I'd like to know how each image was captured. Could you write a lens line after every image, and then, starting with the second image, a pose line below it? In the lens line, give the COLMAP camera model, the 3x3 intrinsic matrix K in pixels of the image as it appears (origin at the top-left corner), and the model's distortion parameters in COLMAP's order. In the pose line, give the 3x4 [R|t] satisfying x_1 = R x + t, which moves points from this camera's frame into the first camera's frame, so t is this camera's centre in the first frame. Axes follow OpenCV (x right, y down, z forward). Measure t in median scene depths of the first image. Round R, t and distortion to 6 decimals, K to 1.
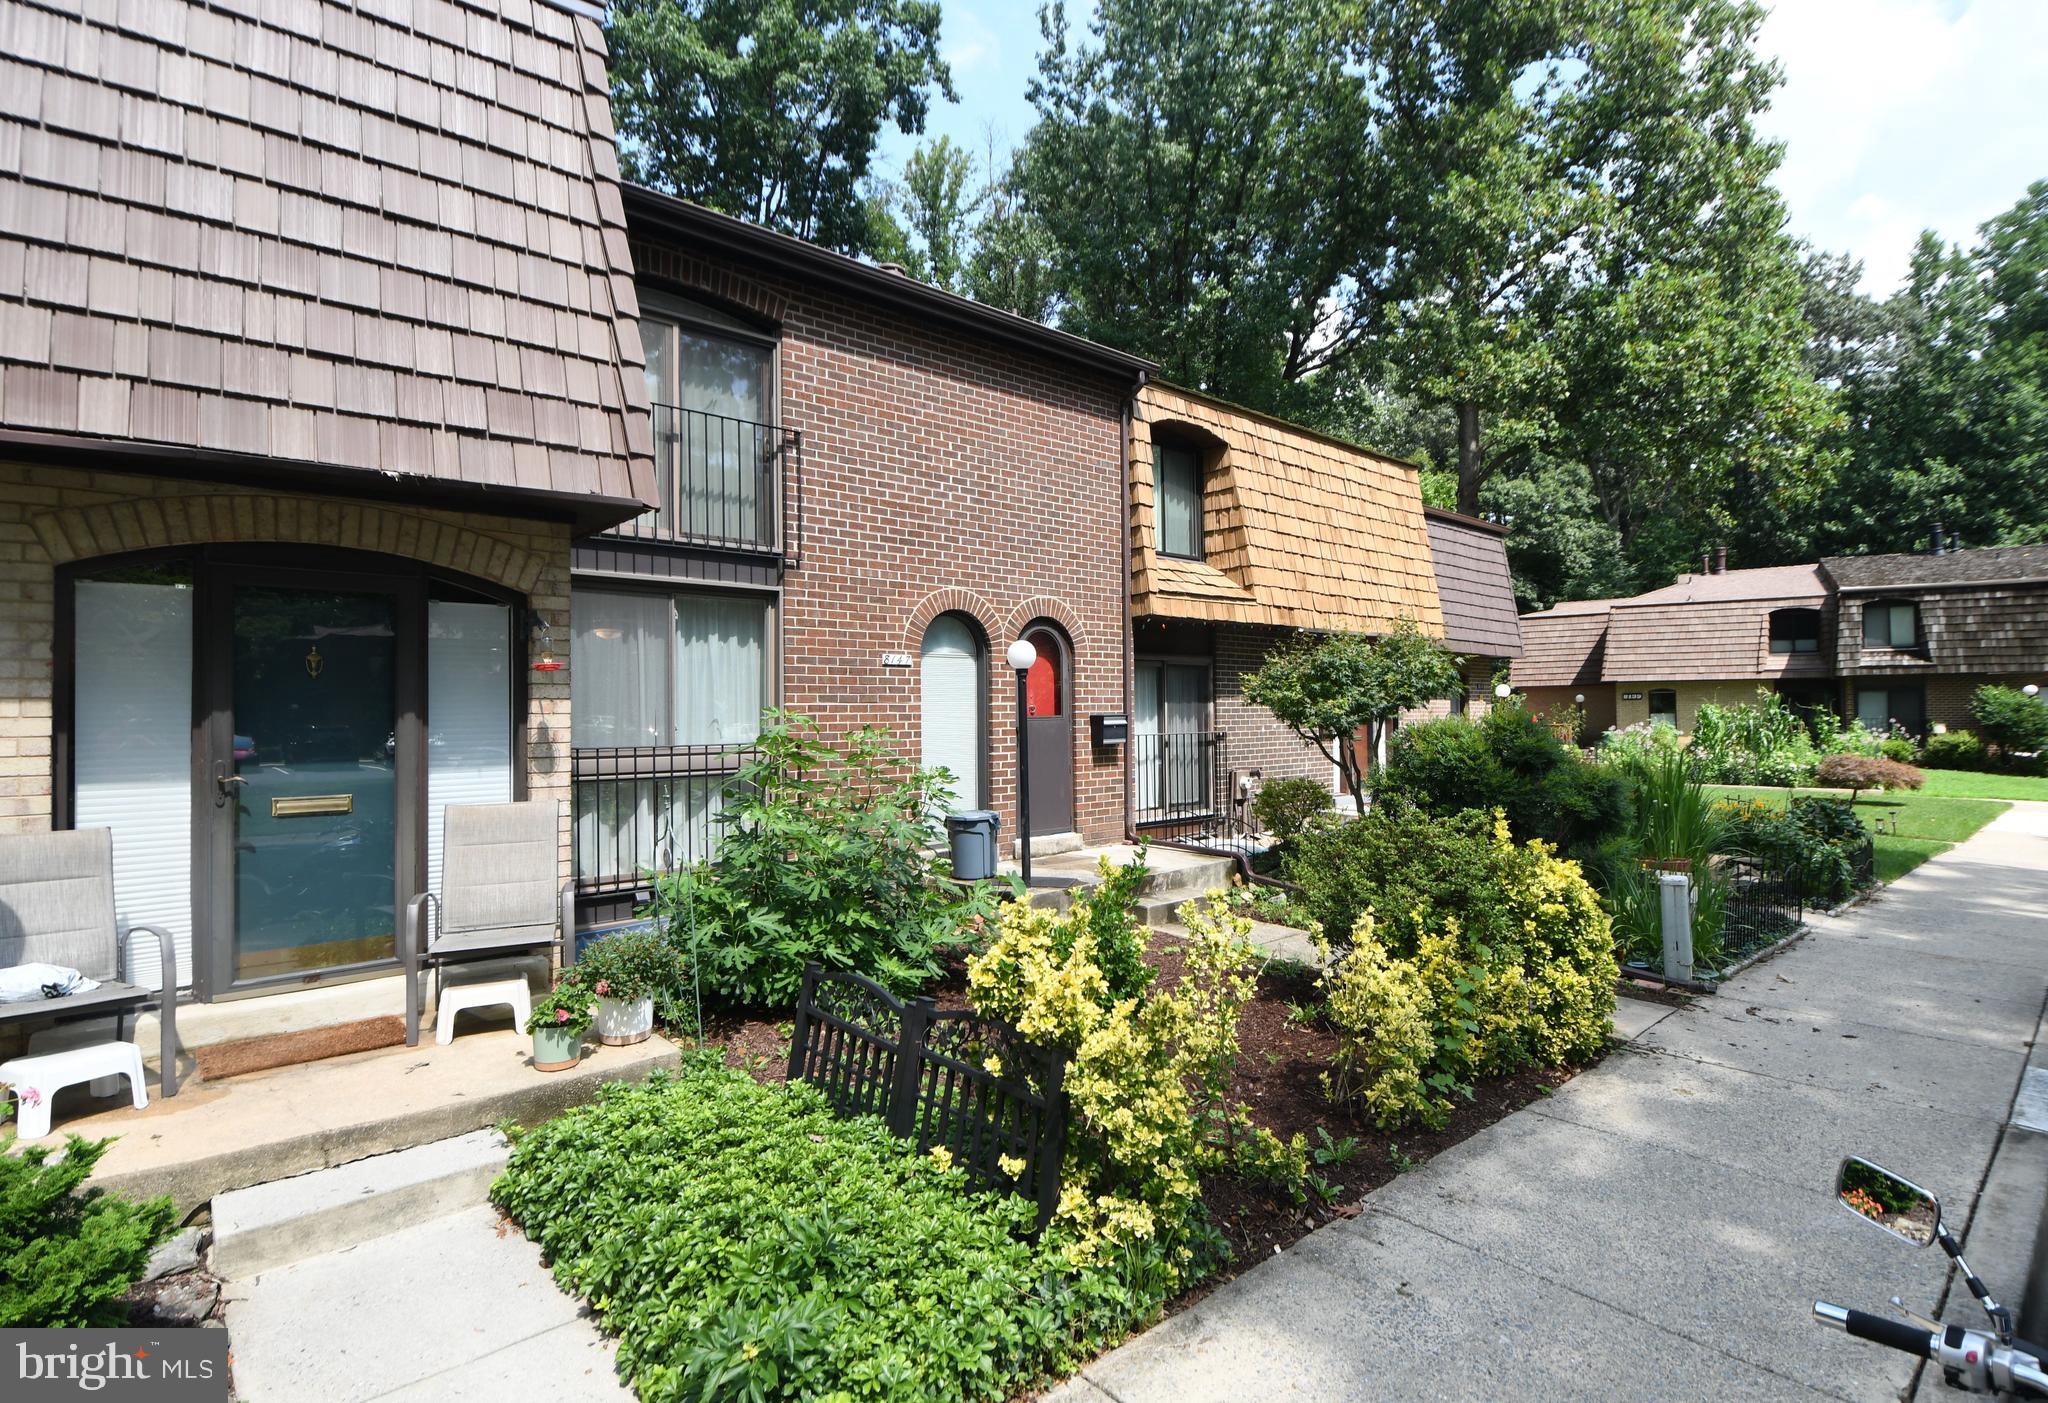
lens RADIAL K [[1024.6, 0, 1024.0], [0, 1024.6, 701.5], [0, 0, 1]] dist [0.022570, -0.028786]
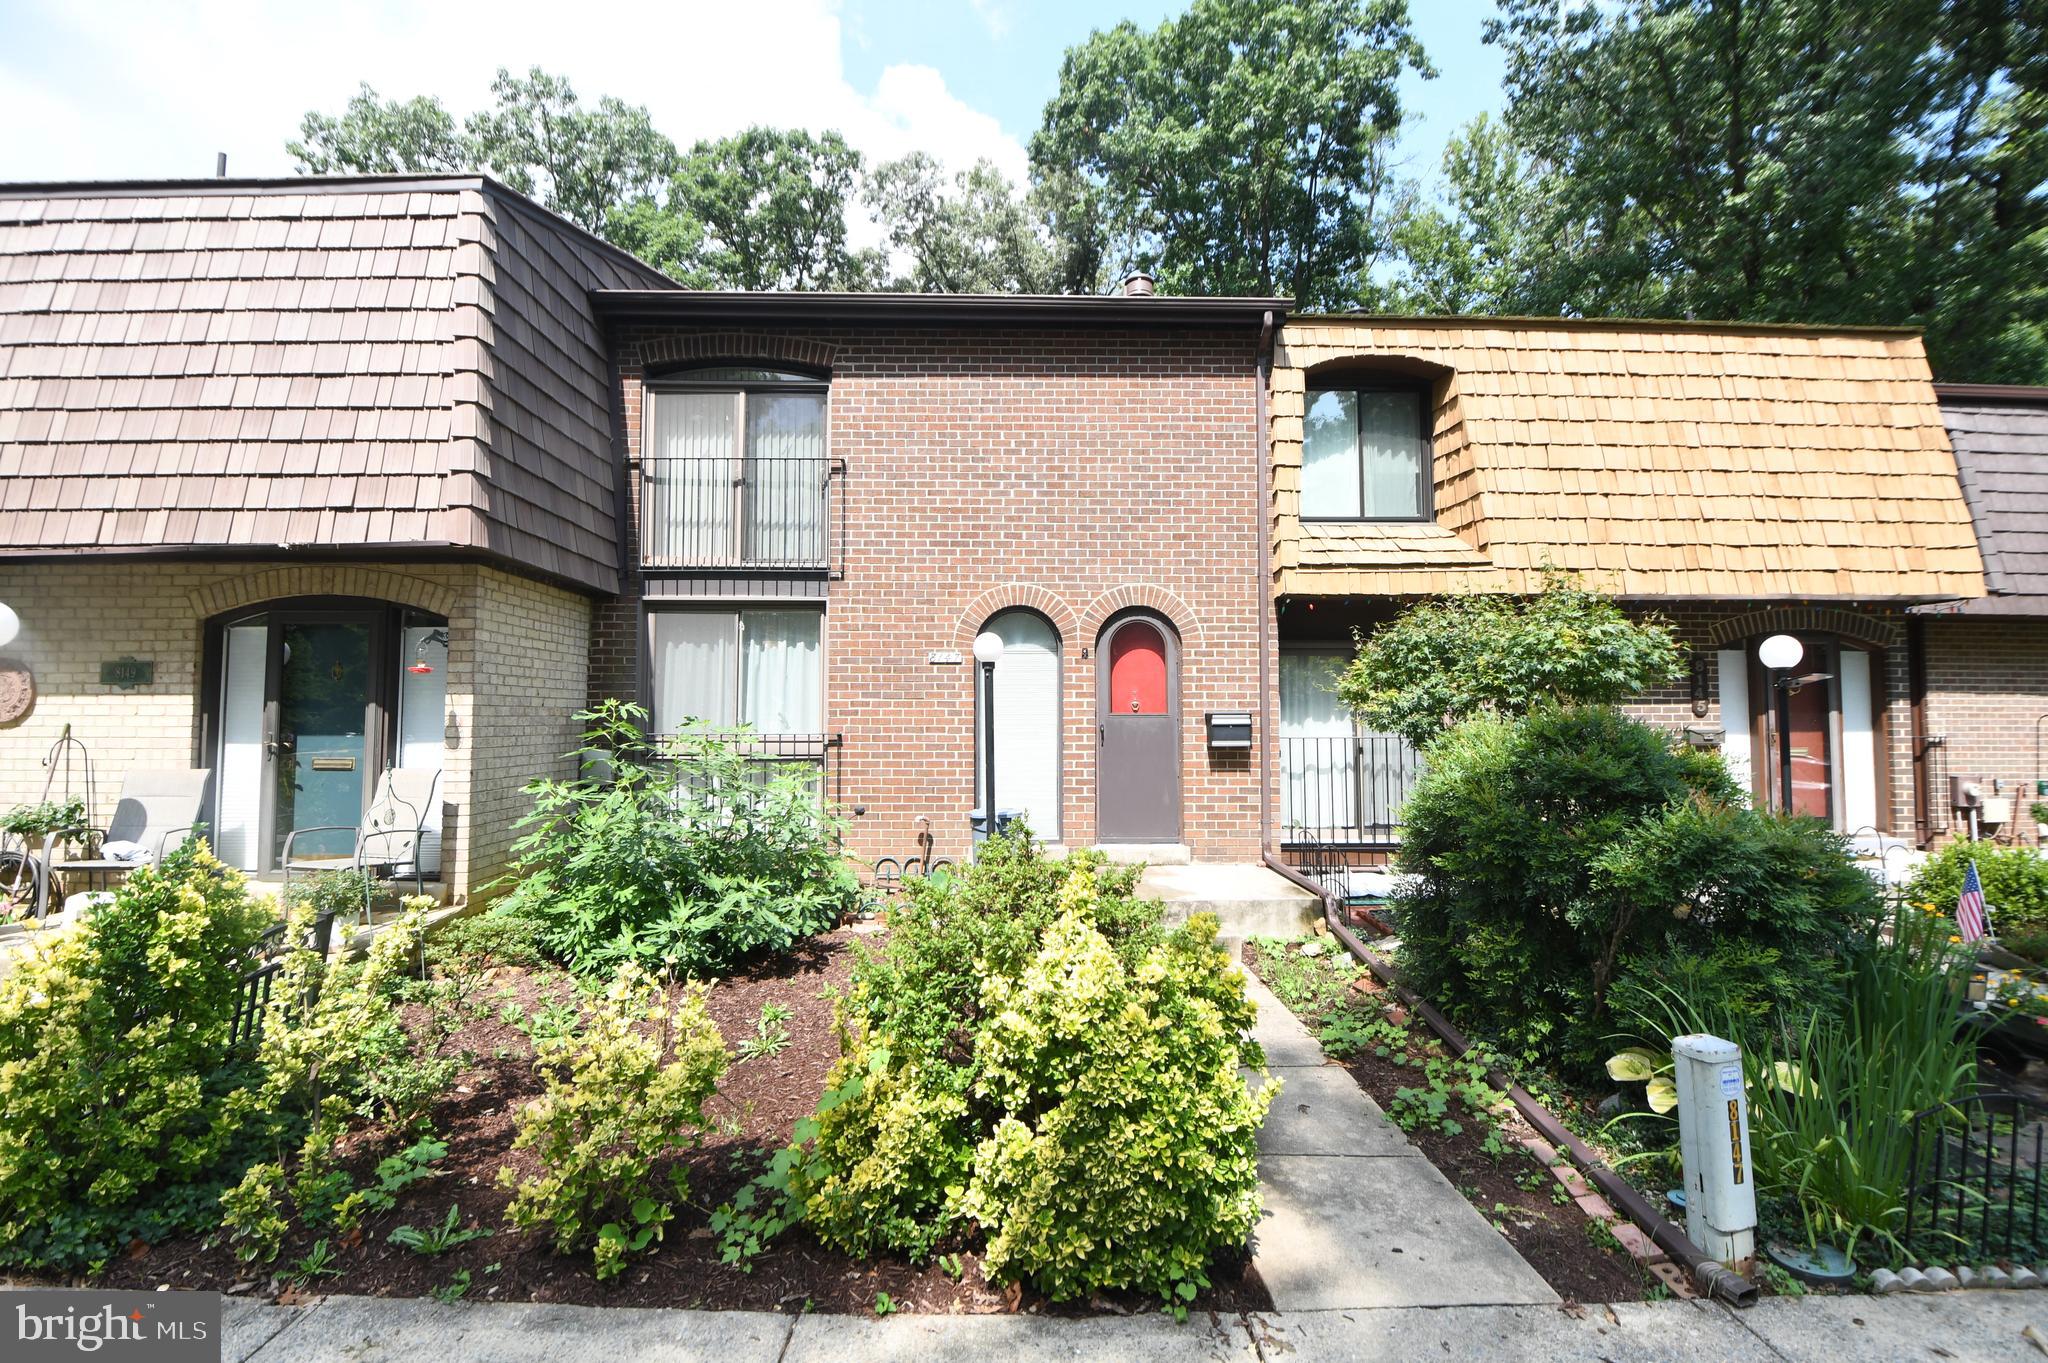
lens RADIAL K [[894.3, 0, 1015.0], [0, 894.3, 678.2], [0, 0, 1]] dist [0.010674, -0.018495]
pose [[0.750367, -0.018379, -0.660766, 0.502678], [-0.000121, 0.999610, -0.027941, 0.005451], [0.661022, 0.021046, 0.750071, 0.346889]]
